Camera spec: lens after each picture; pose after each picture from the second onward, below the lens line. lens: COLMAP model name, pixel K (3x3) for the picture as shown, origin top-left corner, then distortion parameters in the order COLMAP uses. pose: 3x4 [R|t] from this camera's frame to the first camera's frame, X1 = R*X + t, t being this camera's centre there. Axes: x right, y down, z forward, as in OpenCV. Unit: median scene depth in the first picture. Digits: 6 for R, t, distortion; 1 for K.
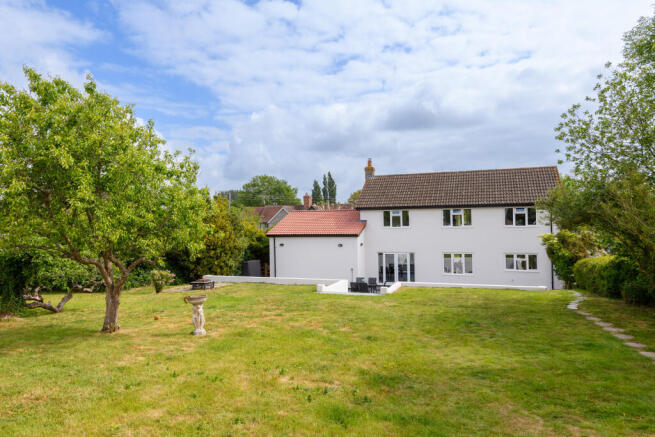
lens RADIAL K [[413.0, 0, 327.5], [0, 413.0, 218.5], [0, 0, 1]] dist [0.021427, -0.000618]
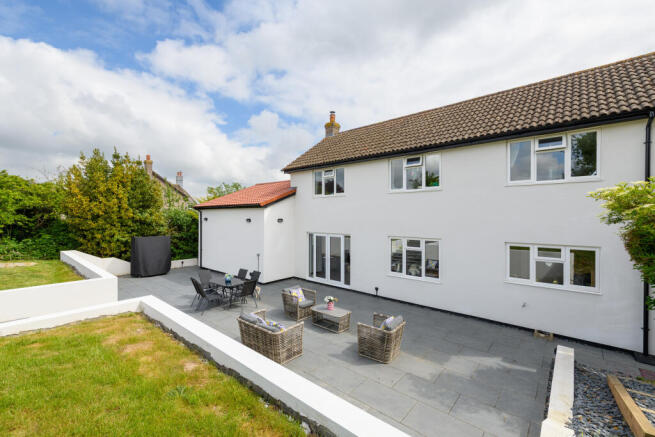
lens RADIAL K [[276.2, 0, 327.5], [0, 276.2, 218.5], [0, 0, 1]] dist [0.022047, 0.000142]
pose [[0.933695, 0.019720, -0.357525, 0.329321], [-0.013465, 0.999710, 0.019977, 0.050282], [0.357816, -0.013838, 0.933690, 0.602233]]
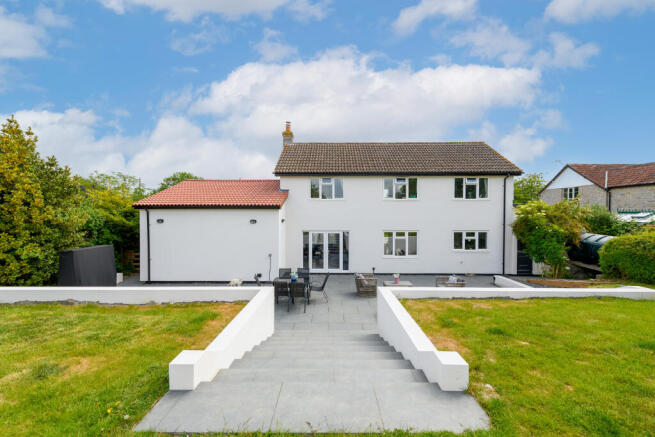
lens RADIAL K [[255.7, 0, 327.5], [0, 255.7, 218.5], [0, 0, 1]] dist [0.015215, -0.000101]
pose [[0.943787, 0.009948, 0.330404, 0.006414], [-0.018333, 0.999584, 0.022271, 0.048143], [-0.330045, -0.027077, 0.943577, 0.548665]]
